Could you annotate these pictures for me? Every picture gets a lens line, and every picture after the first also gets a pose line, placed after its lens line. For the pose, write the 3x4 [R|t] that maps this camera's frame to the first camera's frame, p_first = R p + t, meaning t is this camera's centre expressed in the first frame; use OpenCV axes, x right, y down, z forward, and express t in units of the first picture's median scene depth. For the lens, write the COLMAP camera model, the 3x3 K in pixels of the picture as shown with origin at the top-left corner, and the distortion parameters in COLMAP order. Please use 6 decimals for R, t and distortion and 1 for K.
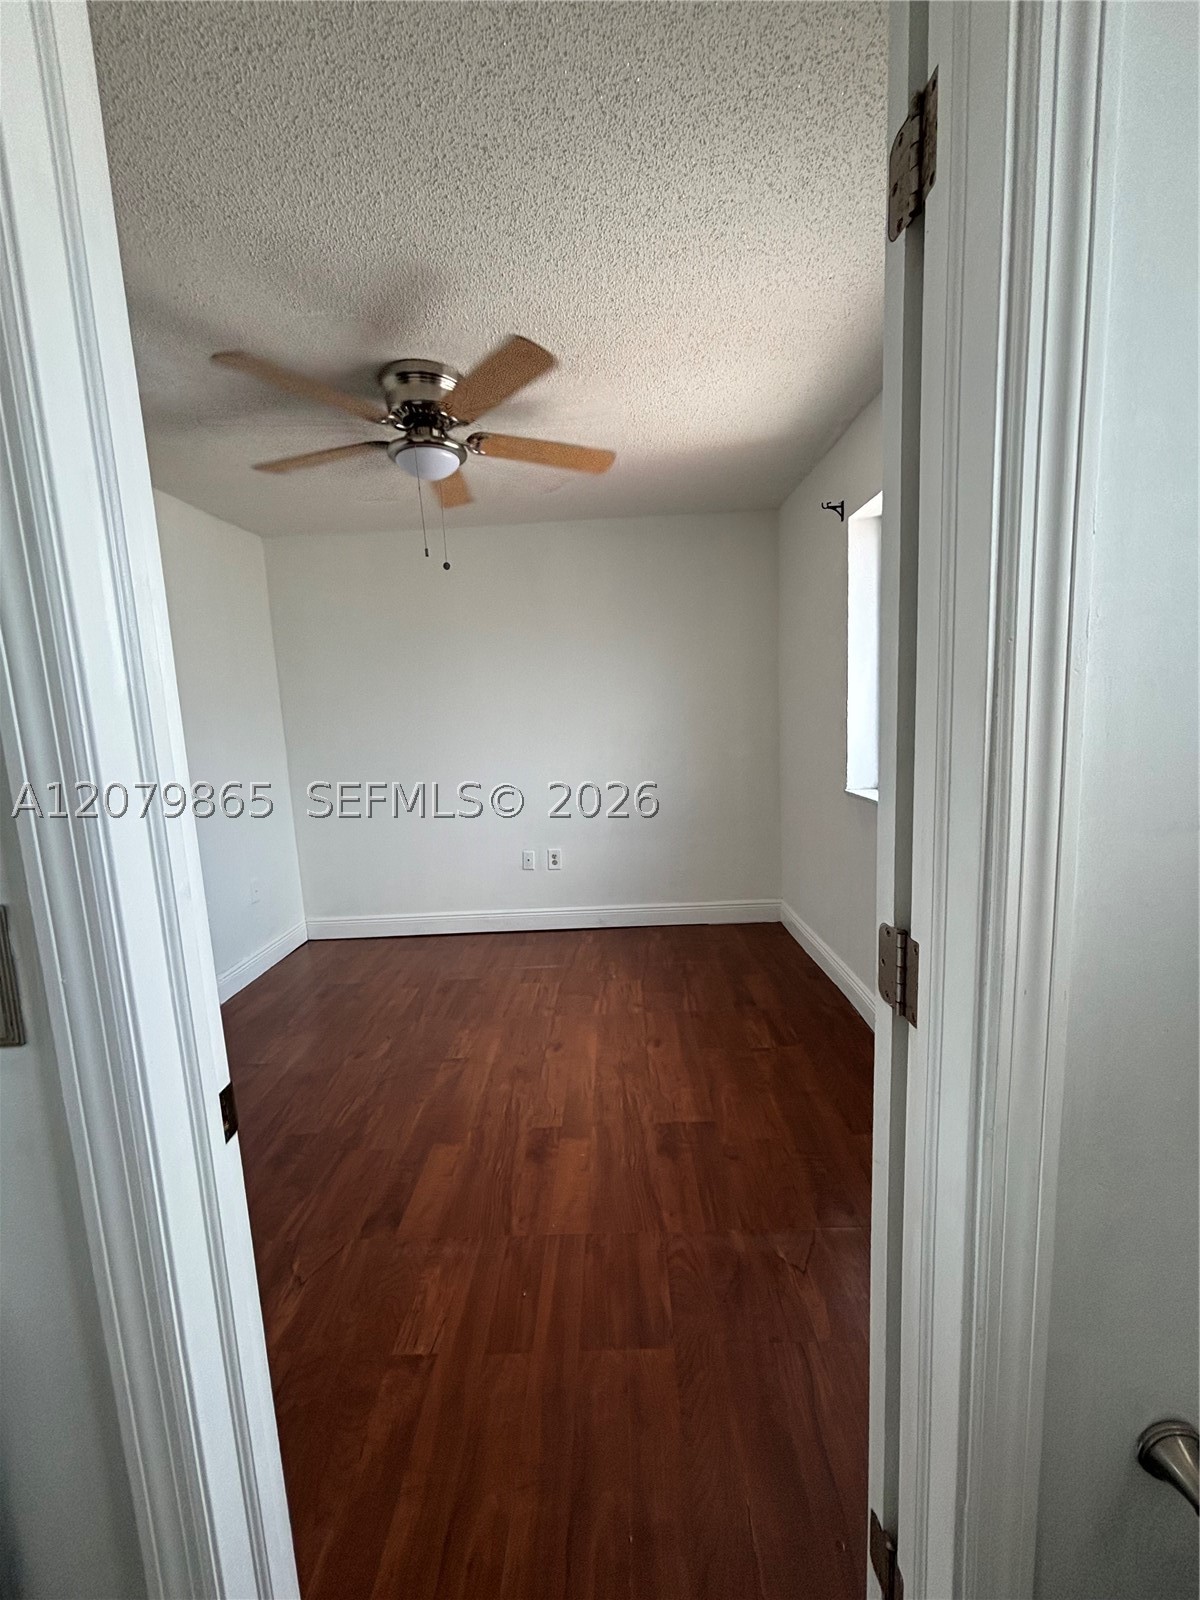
lens RADIAL K [[659.0, 0, 592.2], [0, 659.0, 807.5], [0, 0, 1]] dist [0.012355, -0.000091]
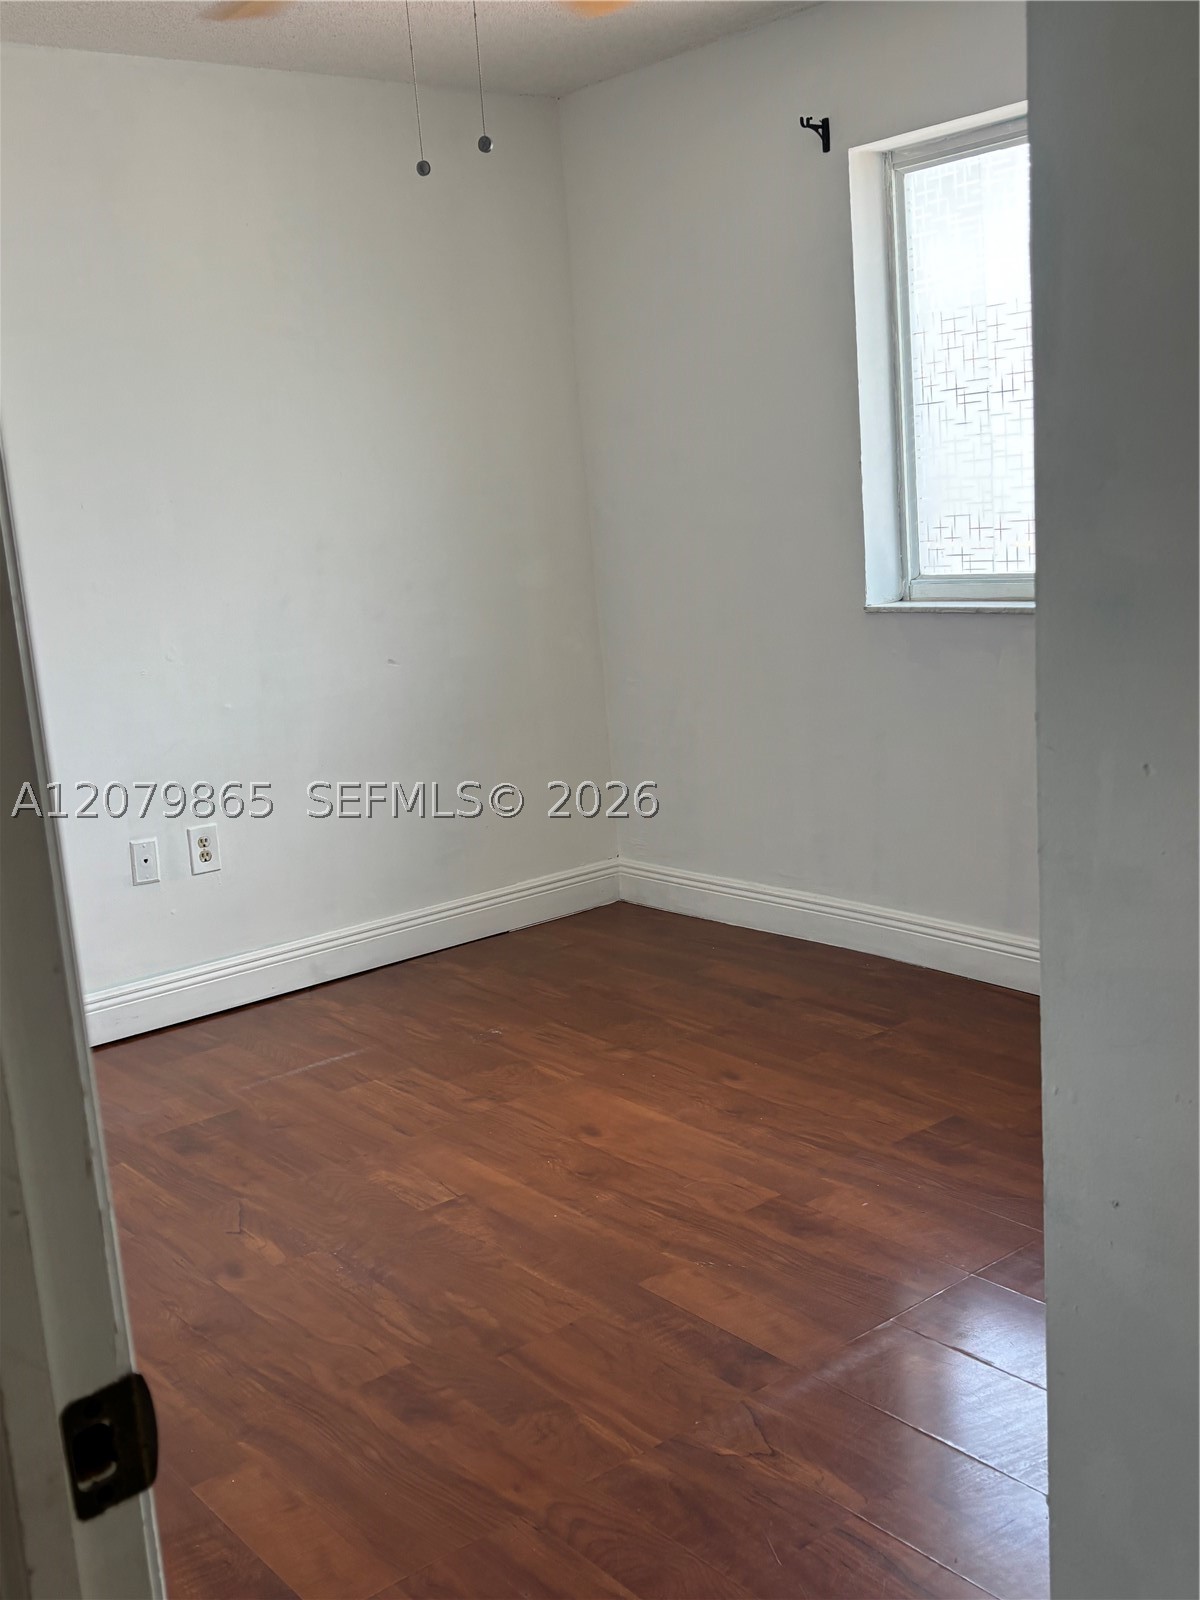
lens RADIAL K [[1677.0, 0, 598.4], [0, 1677.0, 798.3], [0, 0, 1]] dist [0.084141, 0.000000]
pose [[0.764387, -0.133284, 0.630831, -0.755990], [0.139184, 0.989442, 0.040402, 0.050505], [-0.629556, 0.056919, 0.774868, -0.026447]]
